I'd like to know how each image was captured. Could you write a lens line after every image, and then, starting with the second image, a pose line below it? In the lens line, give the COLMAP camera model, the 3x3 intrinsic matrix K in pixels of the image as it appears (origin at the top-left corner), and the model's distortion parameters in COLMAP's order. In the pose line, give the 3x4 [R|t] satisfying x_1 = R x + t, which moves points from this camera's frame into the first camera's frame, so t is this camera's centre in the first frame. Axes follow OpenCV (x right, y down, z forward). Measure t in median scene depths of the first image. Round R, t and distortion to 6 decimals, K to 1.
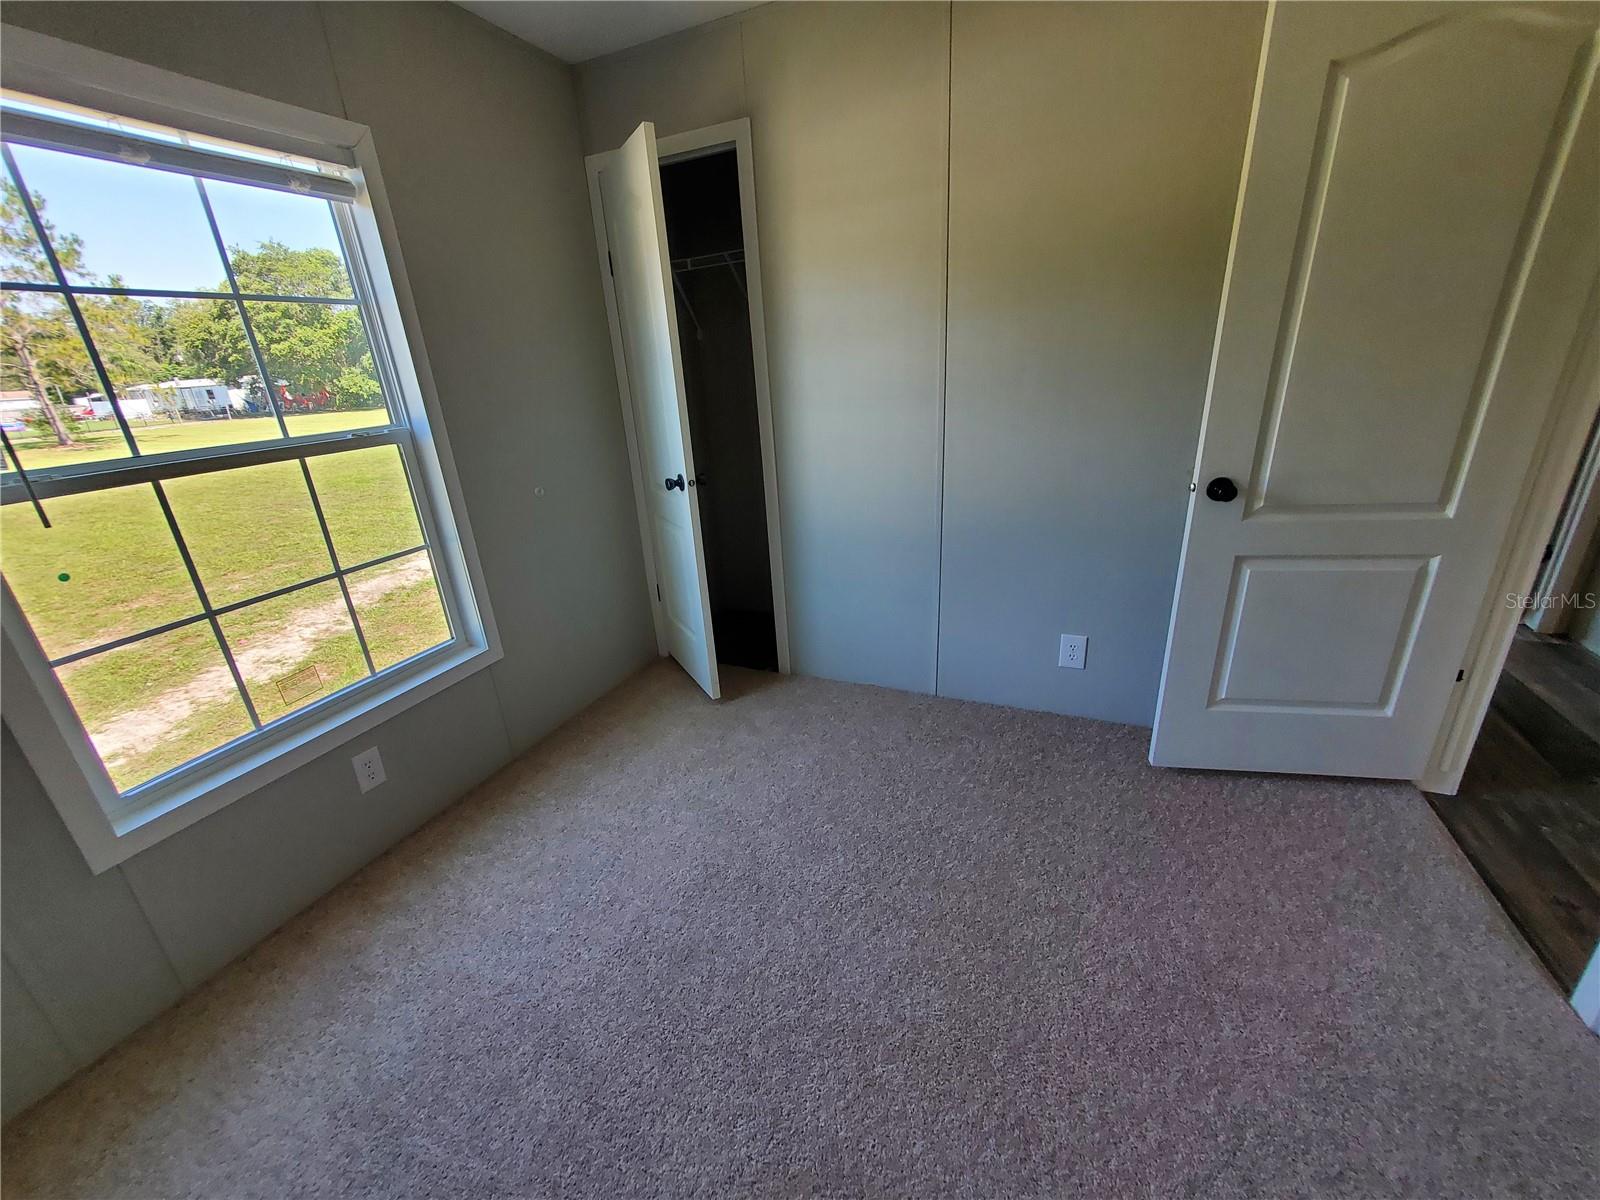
lens RADIAL K [[633.3, 0, 800.0], [0, 633.3, 600.0], [0, 0, 1]] dist [0.000171, -0.000089]
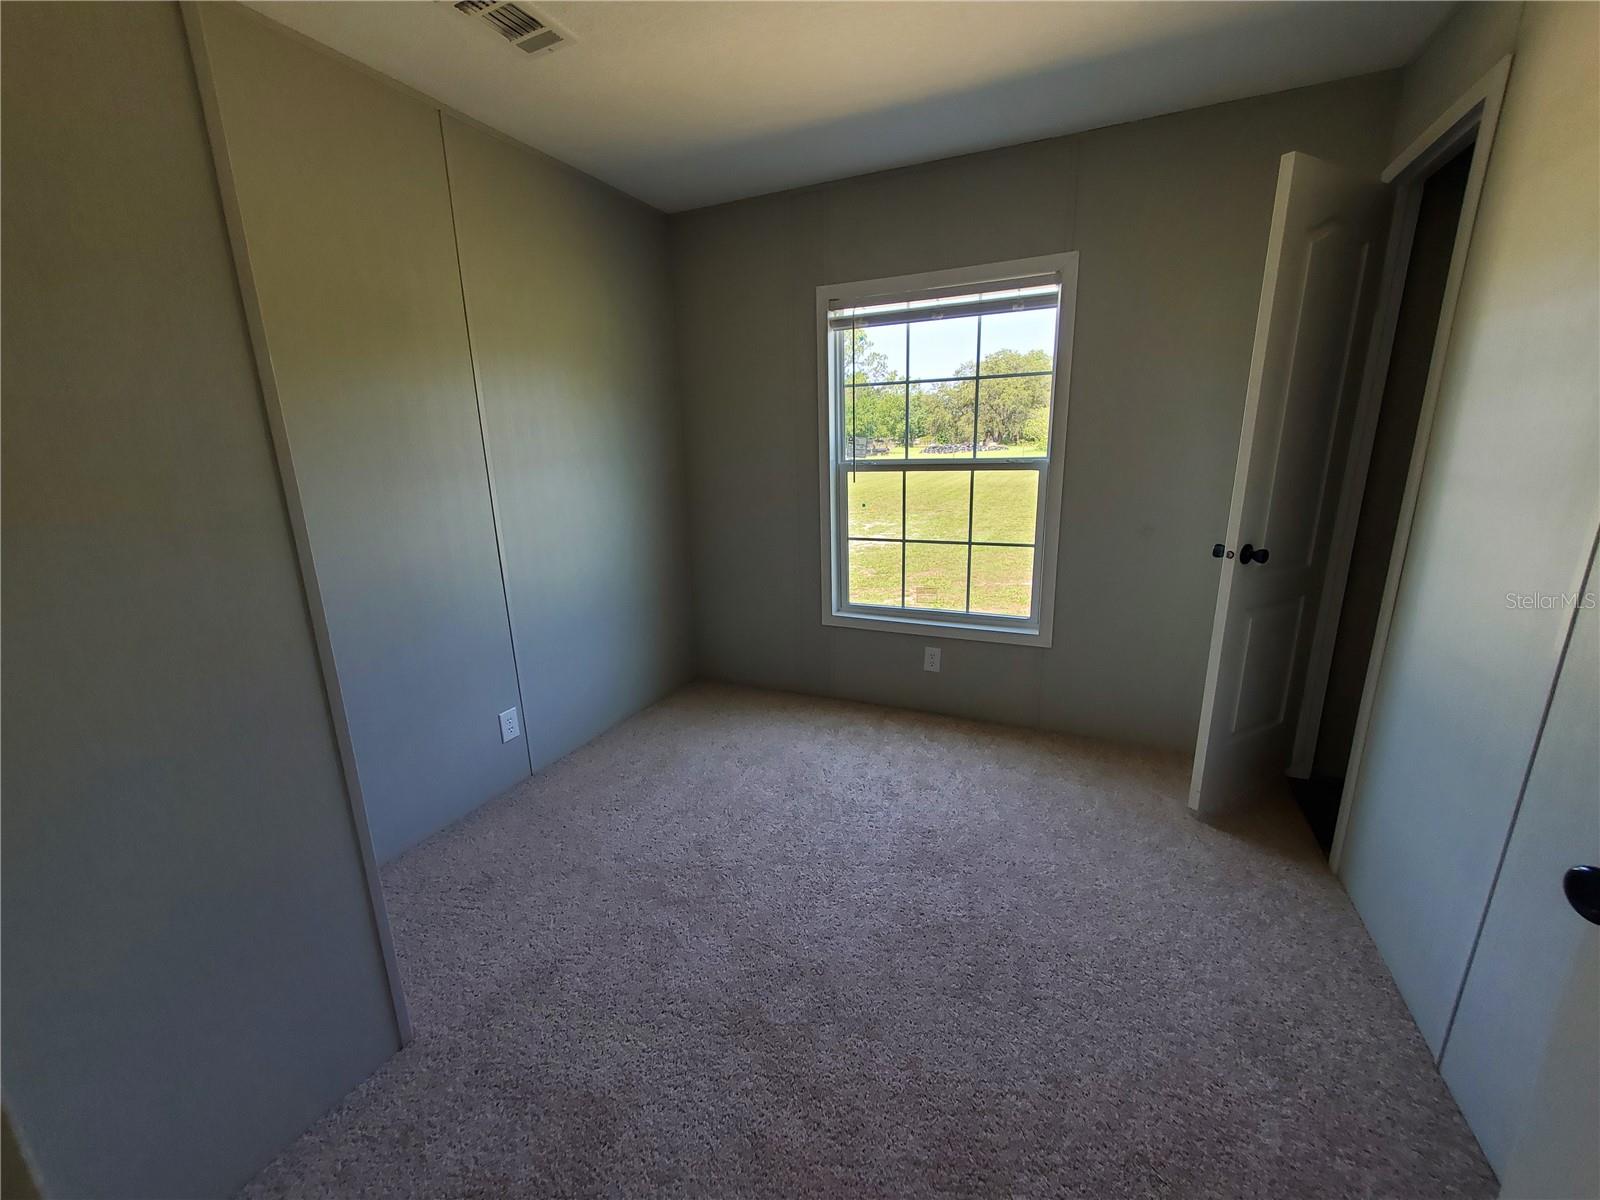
lens RADIAL K [[633.3, 0, 800.0], [0, 633.3, 600.0], [0, 0, 1]] dist [0.000171, -0.000089]
pose [[-0.027132, 0.299285, -0.953778, 0.842725], [-0.325191, 0.899589, 0.291532, -0.235987], [0.945259, 0.318070, 0.072917, 0.508497]]
